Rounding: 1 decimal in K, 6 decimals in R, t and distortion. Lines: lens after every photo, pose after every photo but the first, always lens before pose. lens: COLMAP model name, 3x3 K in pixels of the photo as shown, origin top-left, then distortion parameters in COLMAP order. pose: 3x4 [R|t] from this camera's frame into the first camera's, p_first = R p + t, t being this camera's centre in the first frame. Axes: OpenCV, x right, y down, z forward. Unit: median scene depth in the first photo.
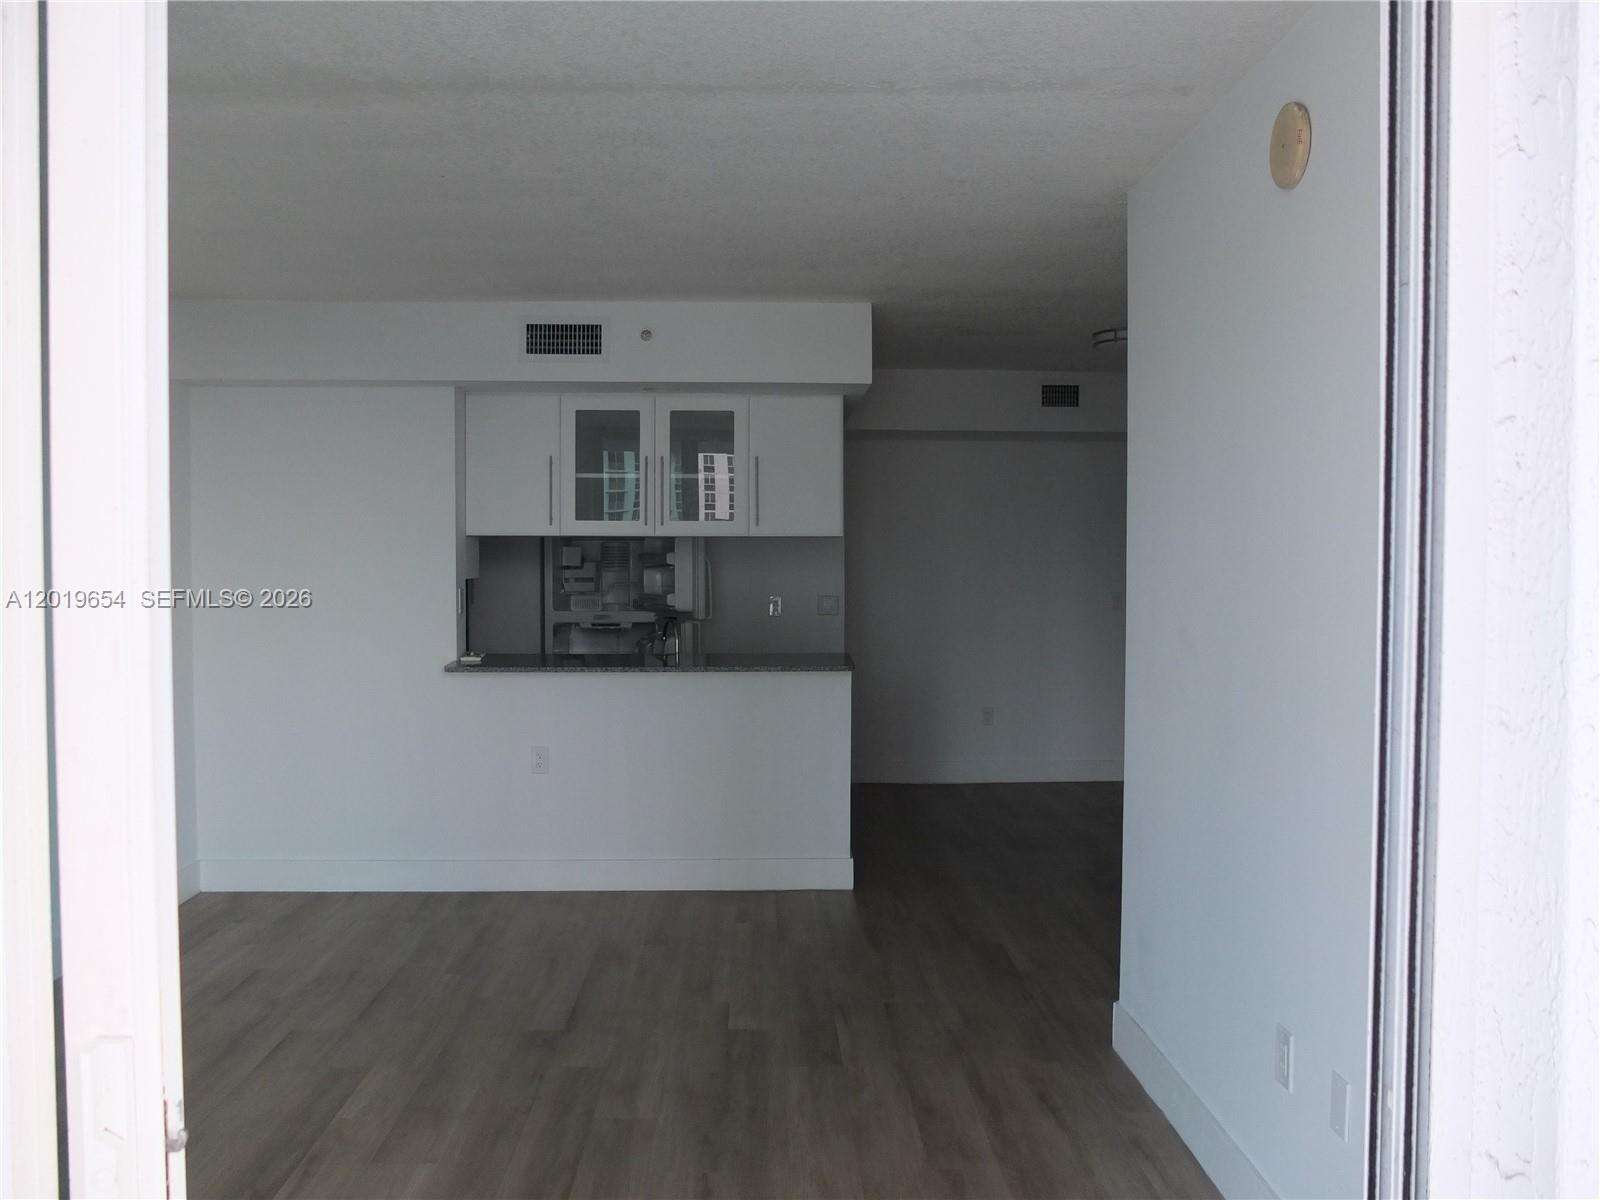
lens RADIAL K [[1253.5, 0, 794.4], [0, 1253.5, 595.3], [0, 0, 1]] dist [-0.074223, 0.059264]
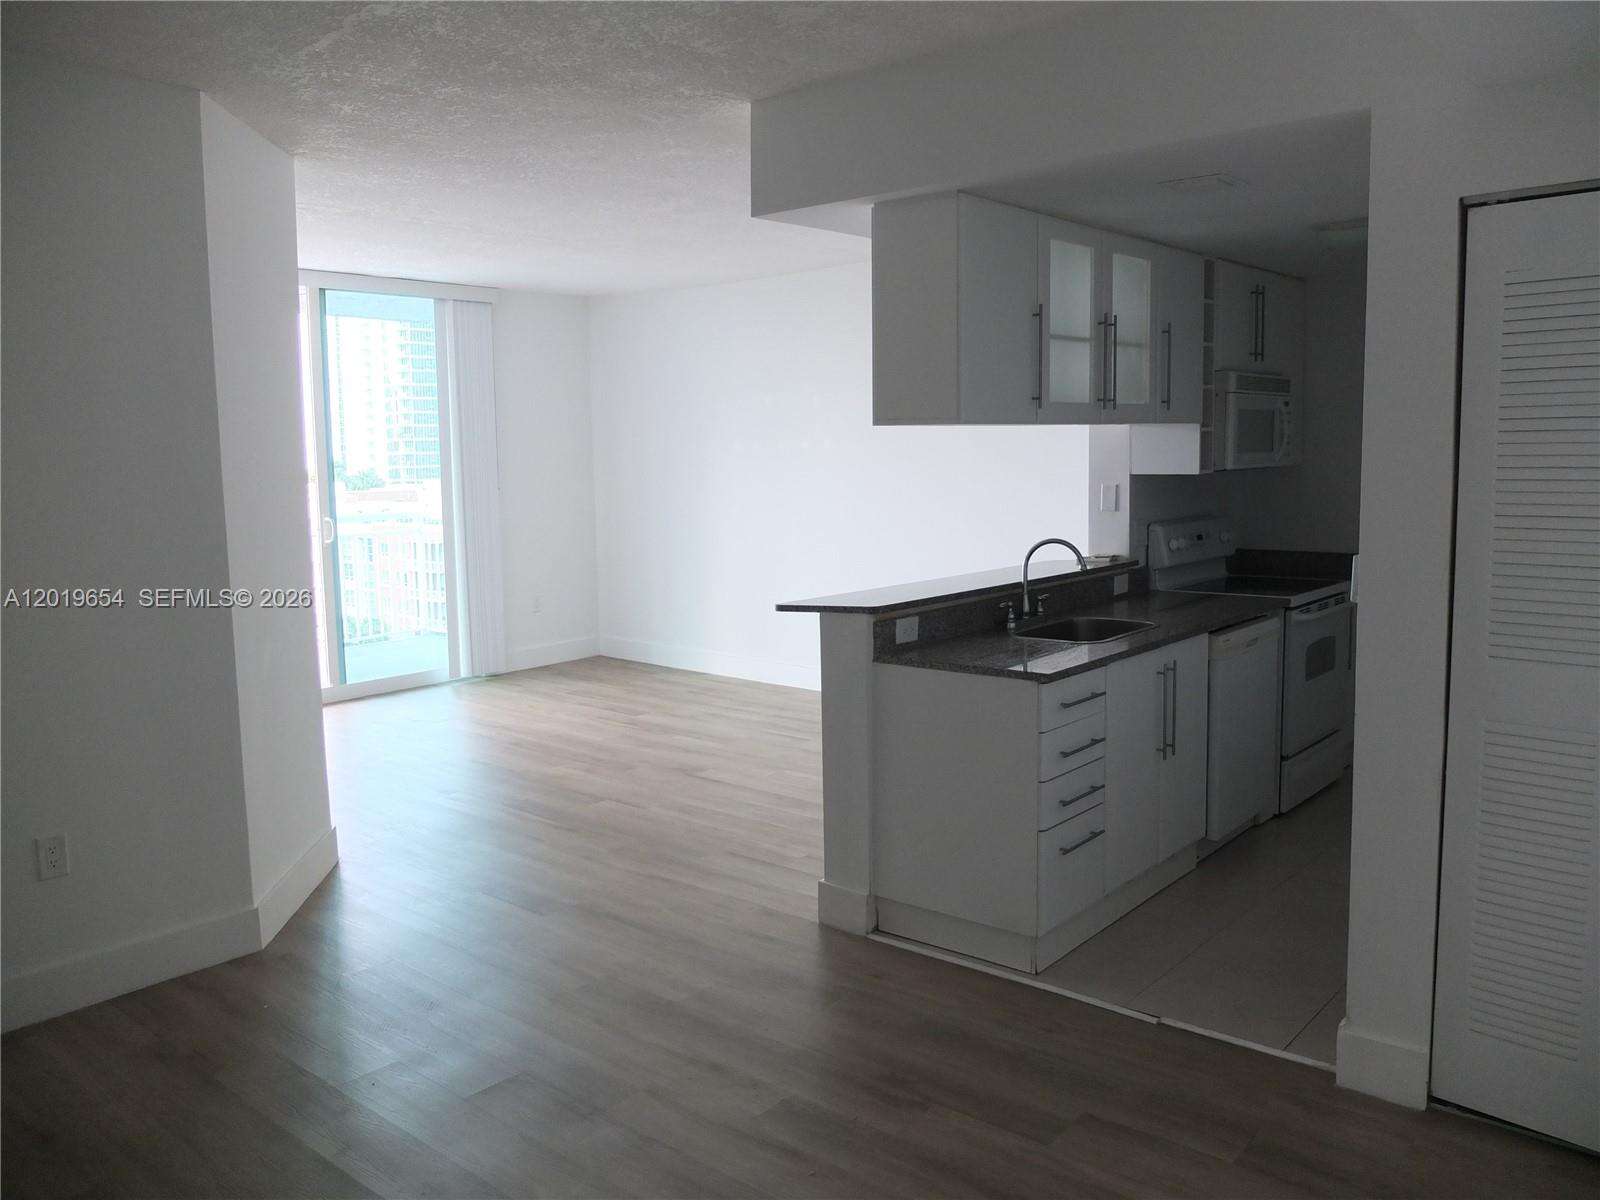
lens RADIAL K [[1253.5, 0, 794.4], [0, 1253.5, 595.3], [0, 0, 1]] dist [-0.074223, 0.059264]
pose [[-0.668088, 0.106022, -0.736490, 0.603387], [-0.005420, 0.989077, 0.147299, -0.062302], [0.744062, 0.102400, -0.660216, 1.527587]]
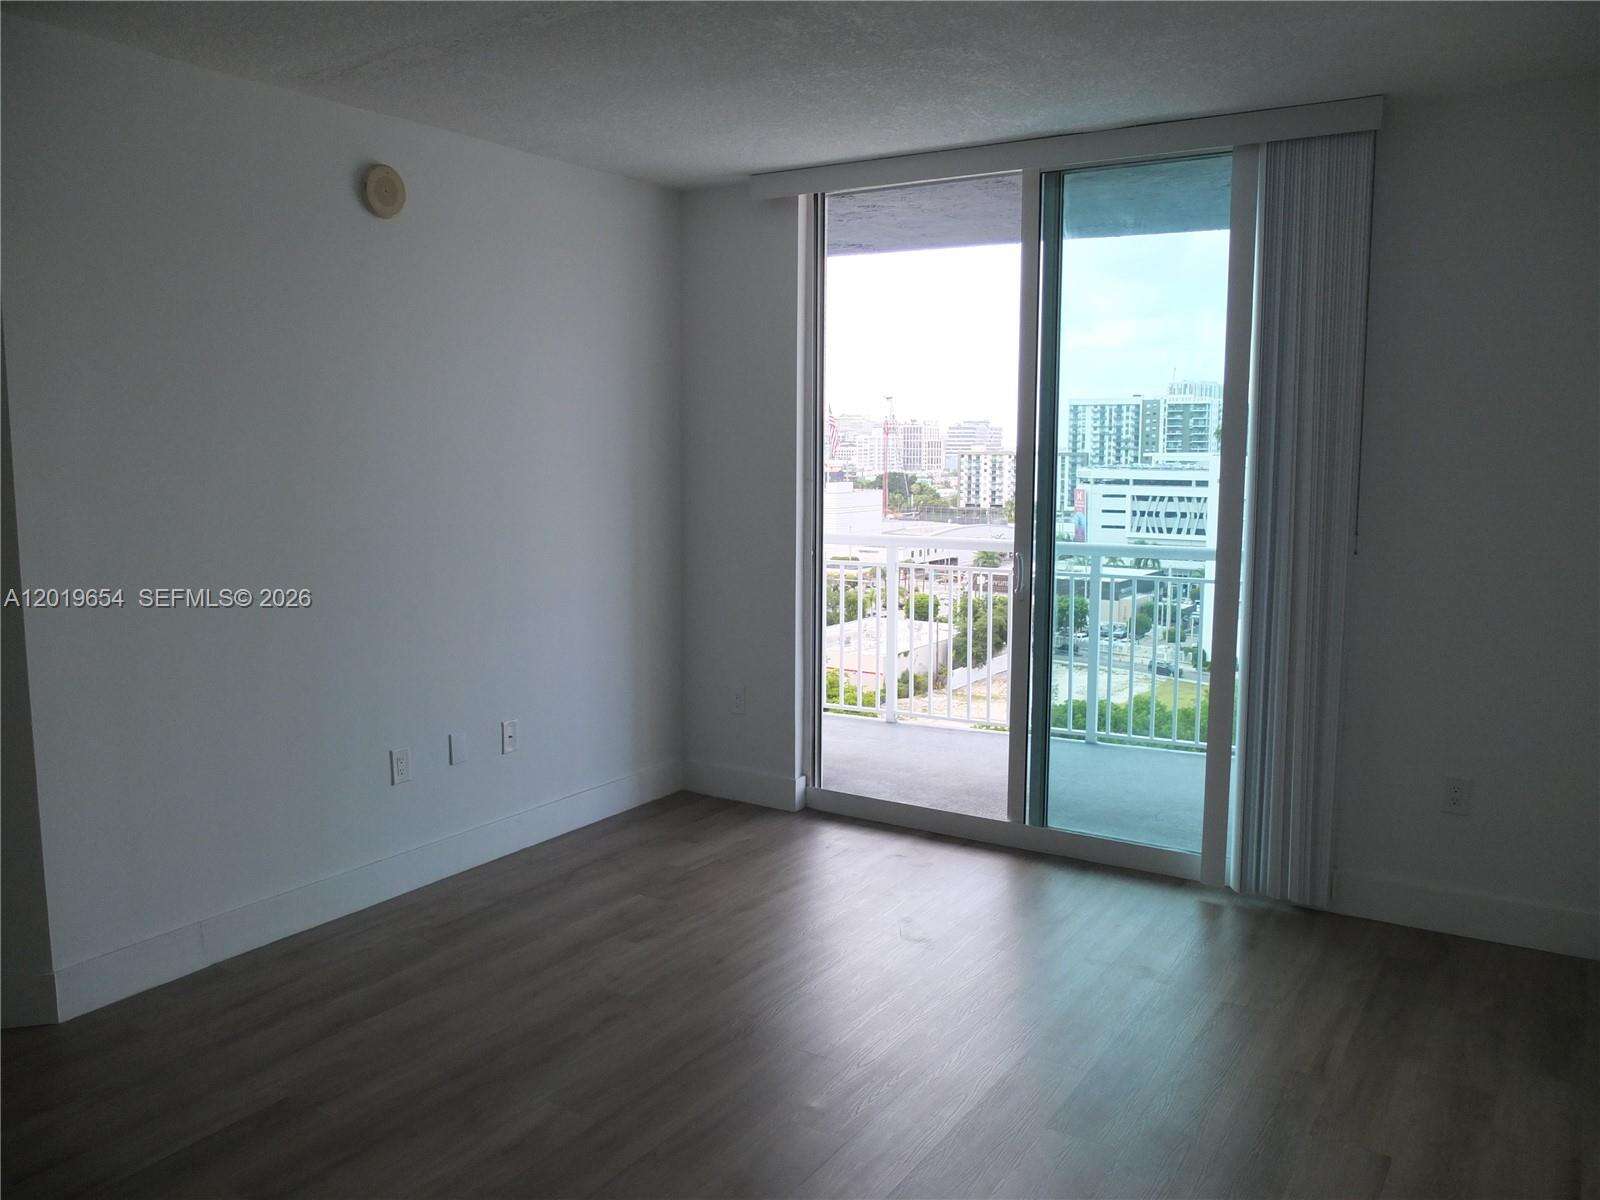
lens RADIAL K [[1261.0, 0, 821.3], [0, 1261.0, 600.5], [0, 0, 1]] dist [-0.069398, 0.069661]
pose [[-0.839640, -0.072246, 0.538317, -0.458012], [0.011269, 0.988583, 0.150252, -0.039996], [-0.543026, 0.132224, -0.829240, 0.990853]]
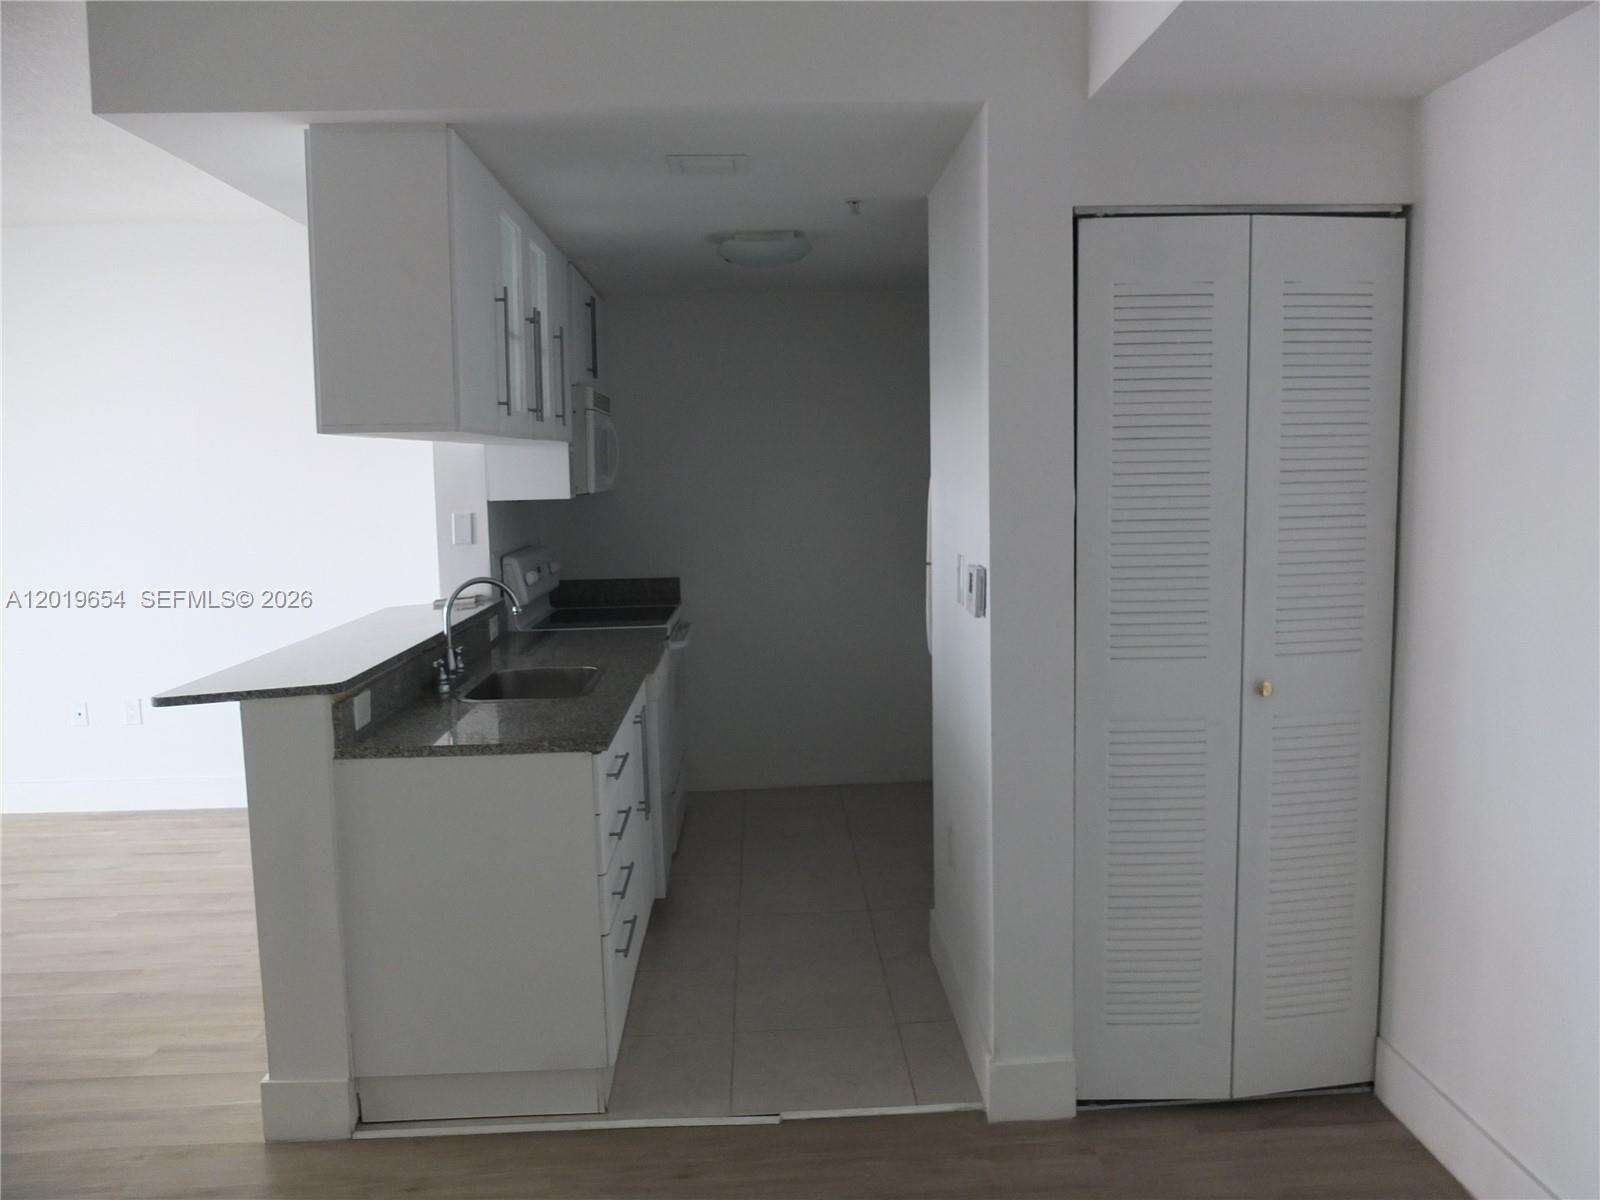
lens RADIAL K [[1261.0, 0, 821.3], [0, 1261.0, 600.5], [0, 0, 1]] dist [-0.069398, 0.069661]
pose [[0.028947, 0.112375, -0.993244, 0.562196], [-0.017328, 0.993568, 0.111906, -0.046153], [0.999431, 0.013972, 0.030708, 1.274947]]
